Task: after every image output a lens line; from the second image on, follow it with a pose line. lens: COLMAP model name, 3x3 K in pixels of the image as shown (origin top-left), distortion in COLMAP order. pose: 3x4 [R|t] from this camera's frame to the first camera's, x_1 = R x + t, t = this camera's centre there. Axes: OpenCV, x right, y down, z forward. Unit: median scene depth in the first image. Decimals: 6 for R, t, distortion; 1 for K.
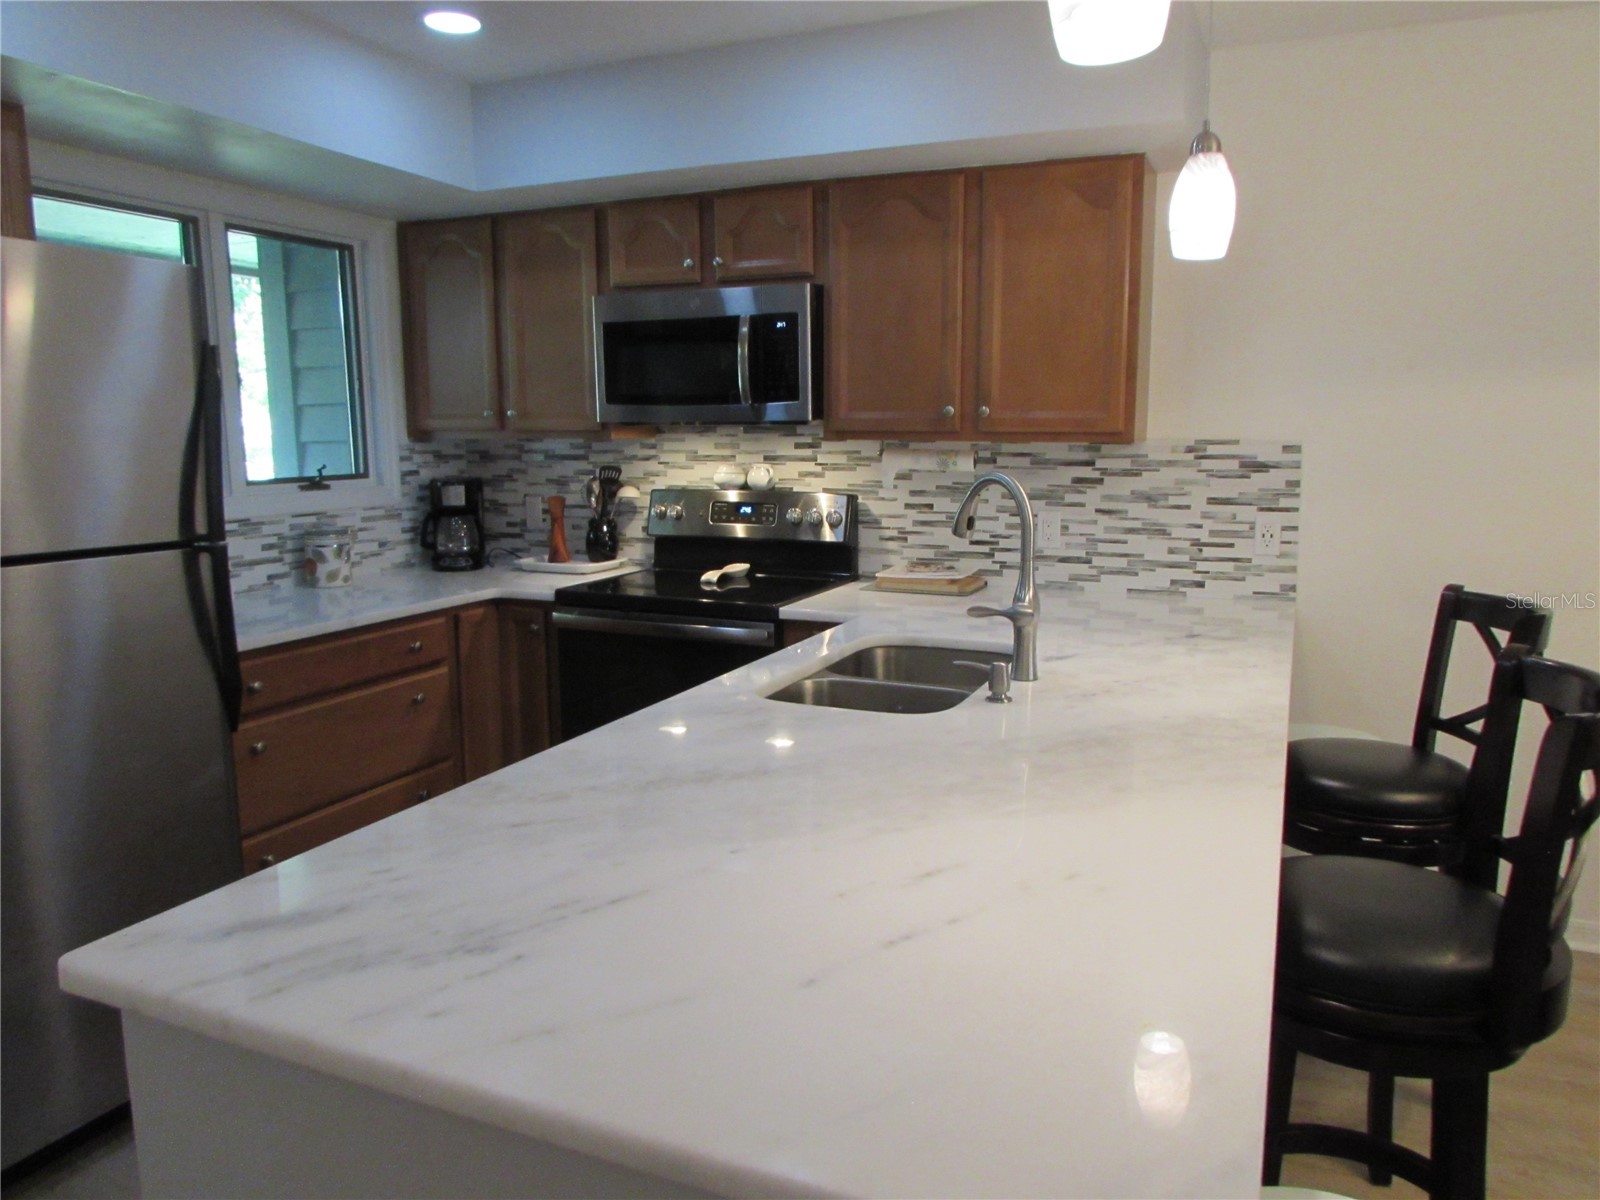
lens RADIAL K [[1125.6, 0, 804.7], [0, 1125.6, 598.4], [0, 0, 1]] dist [-0.044102, 0.027006]
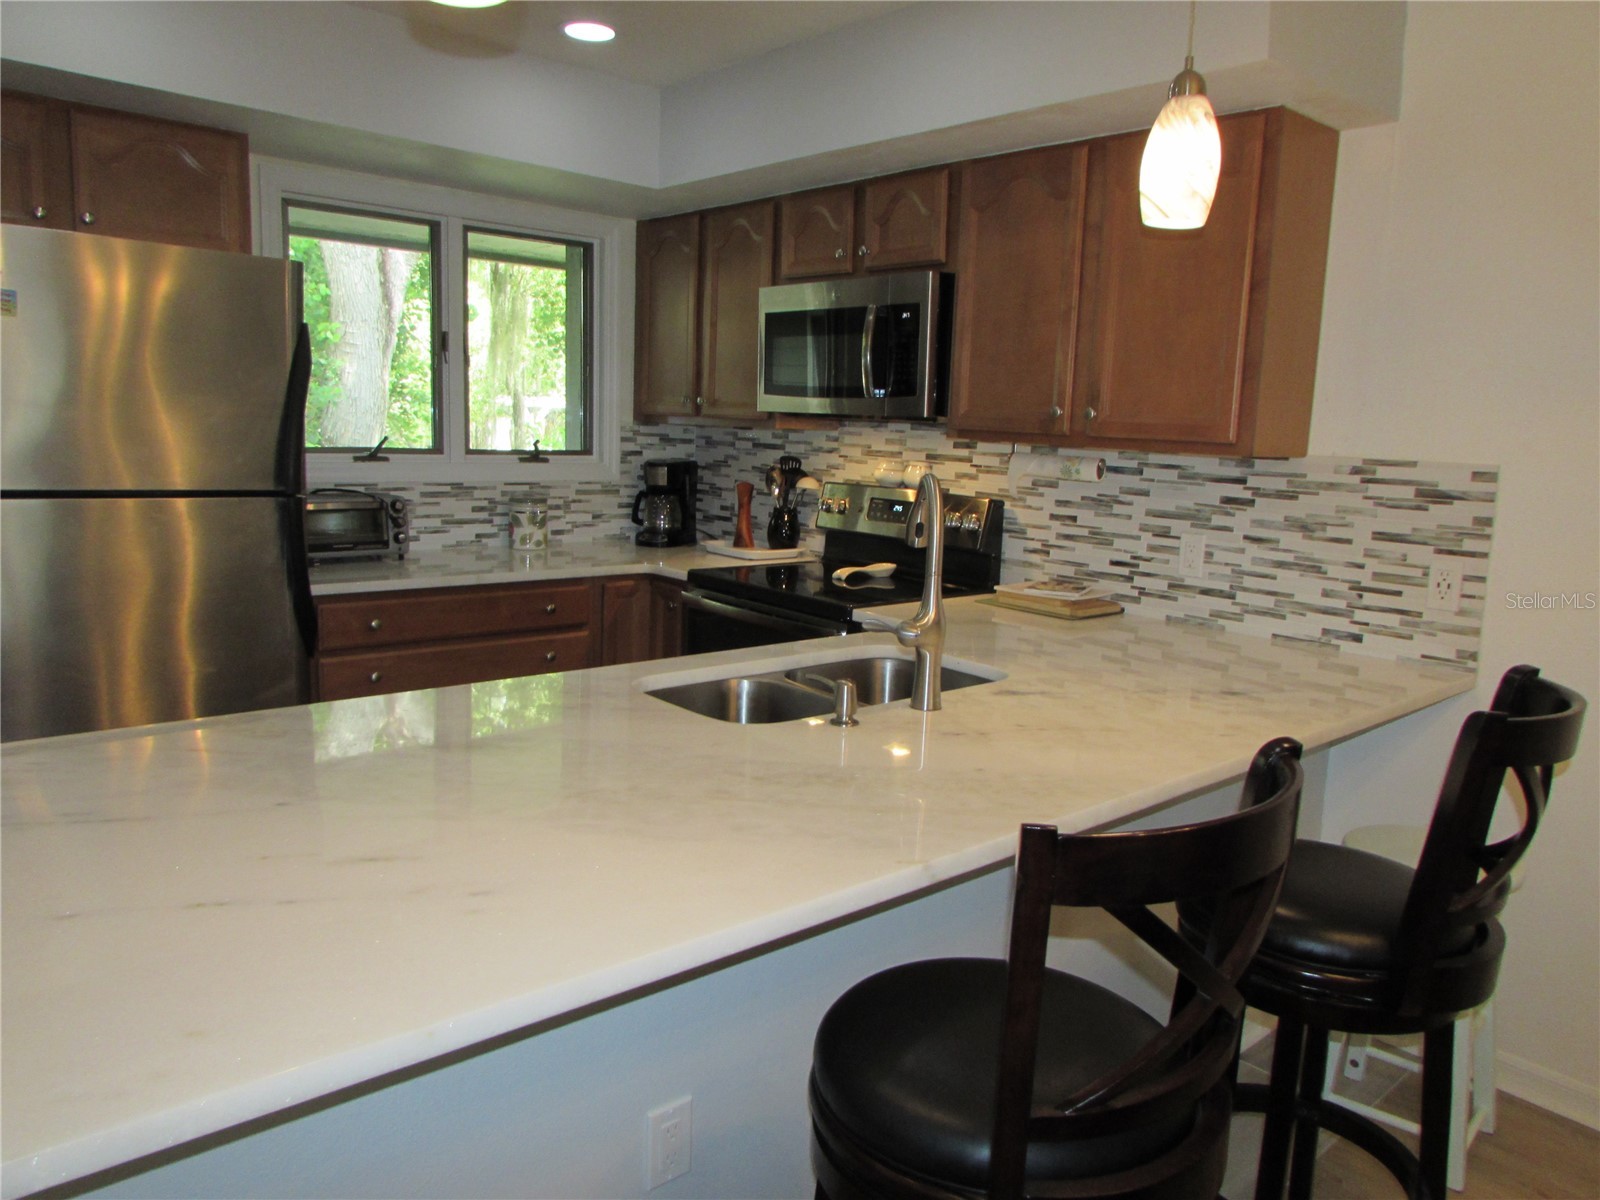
lens RADIAL K [[1125.6, 0, 804.7], [0, 1125.6, 598.4], [0, 0, 1]] dist [-0.044102, 0.027006]
pose [[0.904791, 0.104939, -0.412724, 0.307271], [-0.105886, 0.994164, 0.020647, -0.014704], [0.412482, 0.025020, 0.910622, 0.098319]]
